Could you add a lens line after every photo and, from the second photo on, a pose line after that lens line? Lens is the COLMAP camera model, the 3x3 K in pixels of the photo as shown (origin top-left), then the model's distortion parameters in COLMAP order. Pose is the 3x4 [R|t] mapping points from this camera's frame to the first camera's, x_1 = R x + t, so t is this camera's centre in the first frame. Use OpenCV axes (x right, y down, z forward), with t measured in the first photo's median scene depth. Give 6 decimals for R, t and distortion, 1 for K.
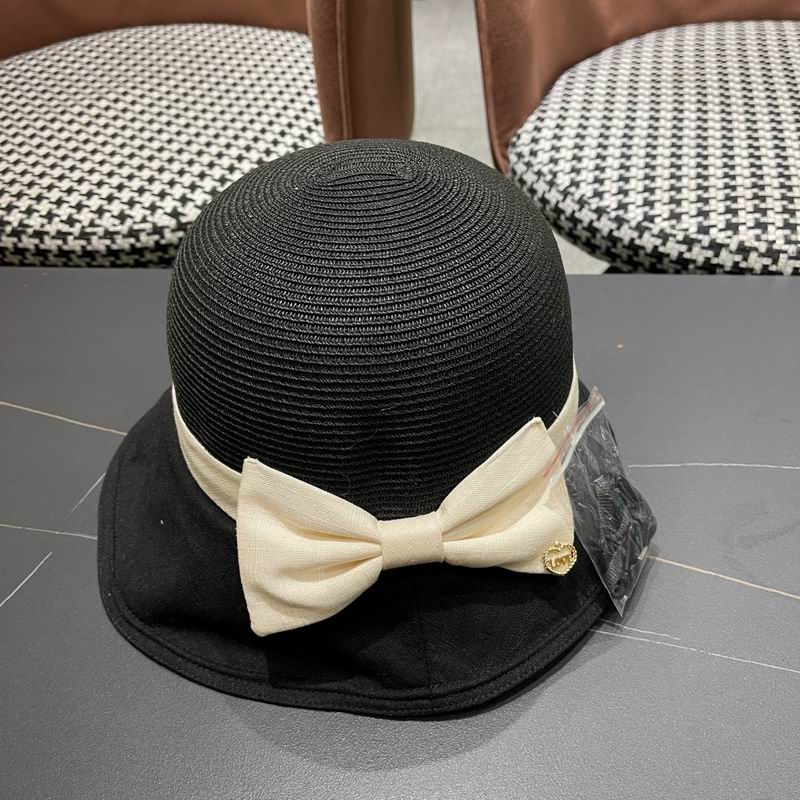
lens RADIAL K [[831.5, 0, 405.8], [0, 831.5, 413.0], [0, 0, 1]] dist [0.019452, 0.000000]
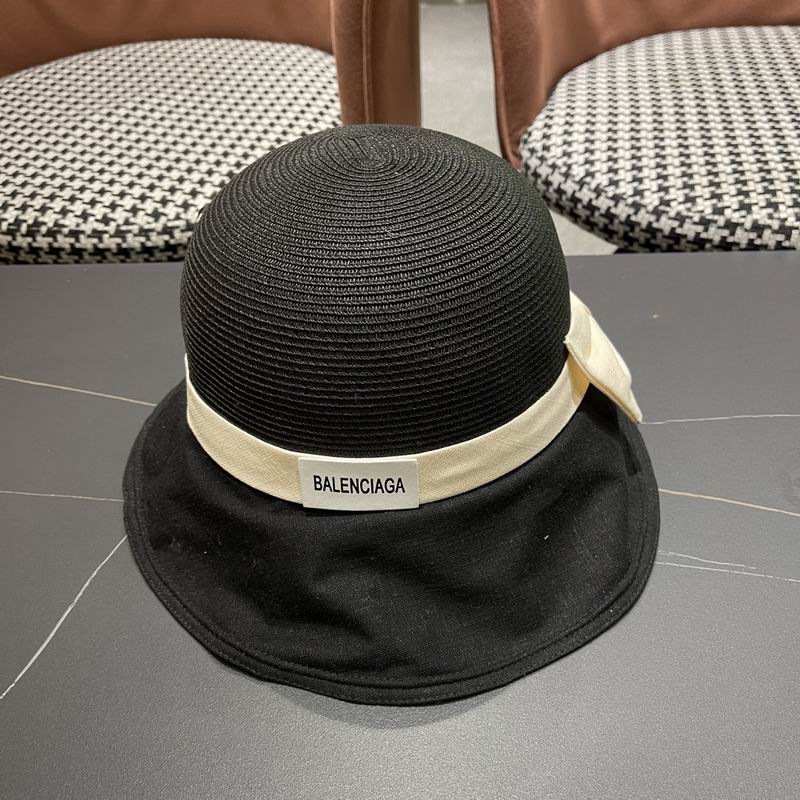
lens RADIAL K [[831.5, 0, 401.4], [0, 831.5, 403.8], [0, 0, 1]] dist [0.019452, 0.000000]
pose [[0.998391, -0.032103, 0.046745, -0.093304], [0.033991, 0.998614, -0.040178, 0.049162], [-0.045390, 0.041703, 0.998099, -0.030921]]
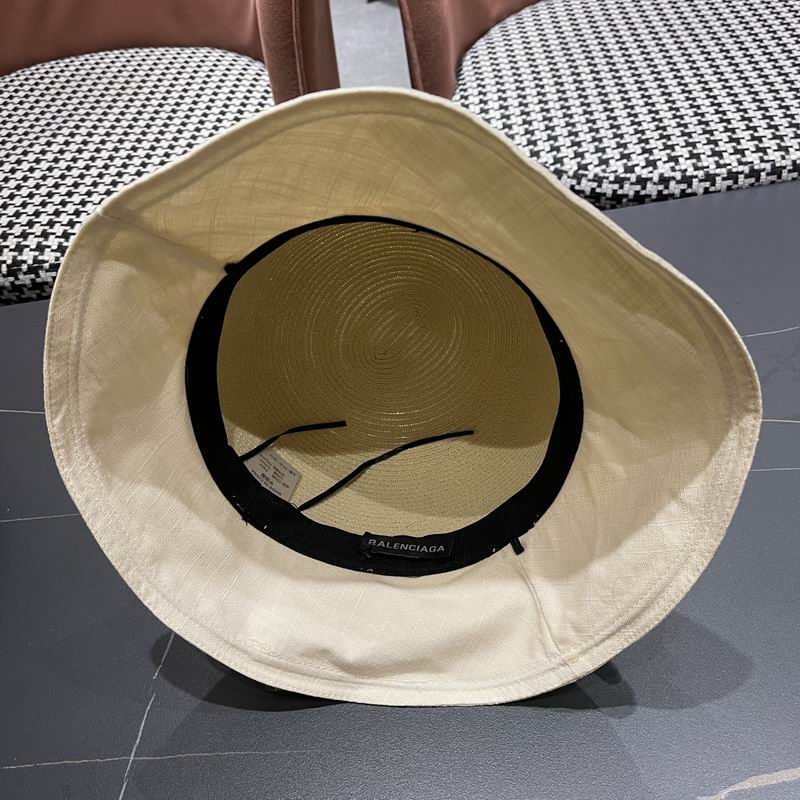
lens RADIAL K [[833.0, 0, 399.0], [0, 833.0, 408.5], [0, 0, 1]] dist [0.019050, 0.000000]
pose [[0.968017, -0.197585, 0.154606, -0.209177], [0.194223, 0.980270, 0.036710, 0.014407], [-0.158809, -0.005508, 0.987294, -0.151700]]
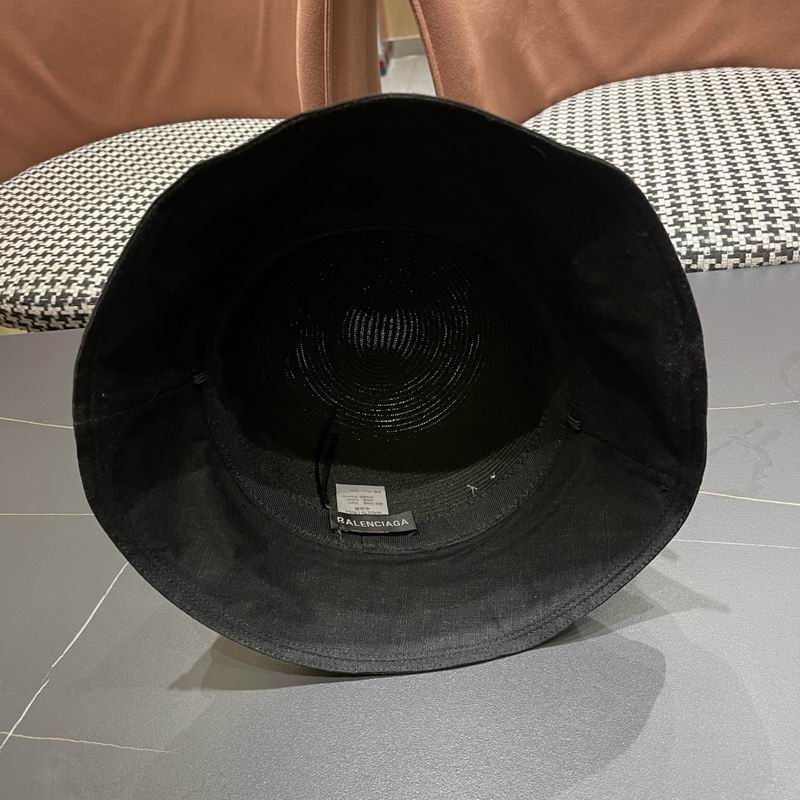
lens RADIAL K [[831.5, 0, 401.8], [0, 831.5, 407.8], [0, 0, 1]] dist [0.019452, 0.000000]
pose [[0.995101, -0.098231, 0.011182, -0.026023], [0.098806, 0.992055, -0.077877, 0.077380], [-0.003443, 0.078600, 0.996900, -0.194835]]
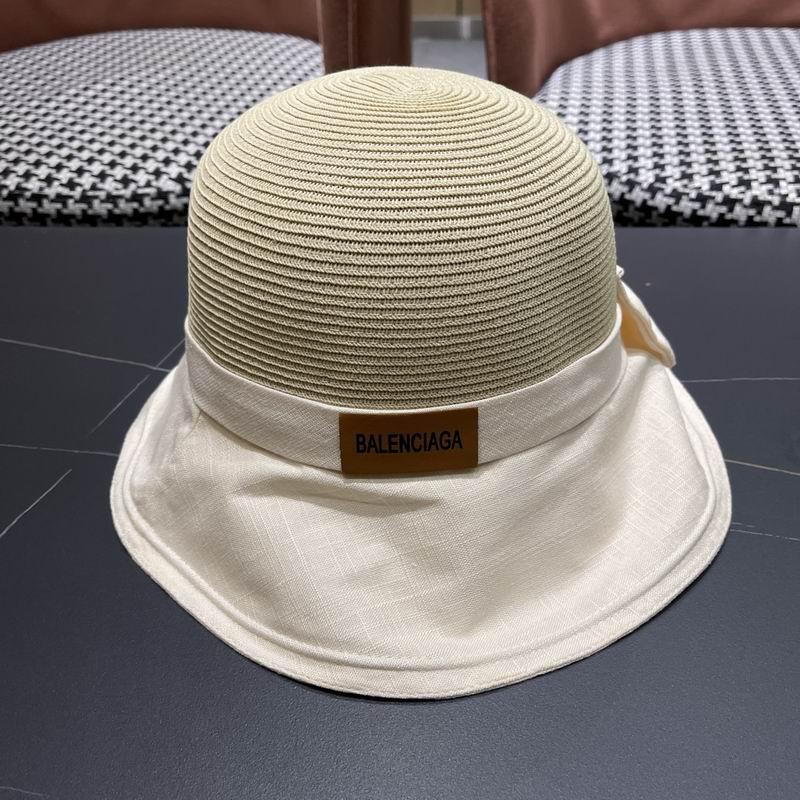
lens RADIAL K [[831.5, 0, 411.5], [0, 831.5, 417.1], [0, 0, 1]] dist [0.019452, 0.000000]
pose [[0.998134, -0.005663, 0.060807, -0.067291], [0.010707, 0.996496, -0.082951, 0.123376], [-0.060124, 0.083447, 0.994697, 0.033466]]
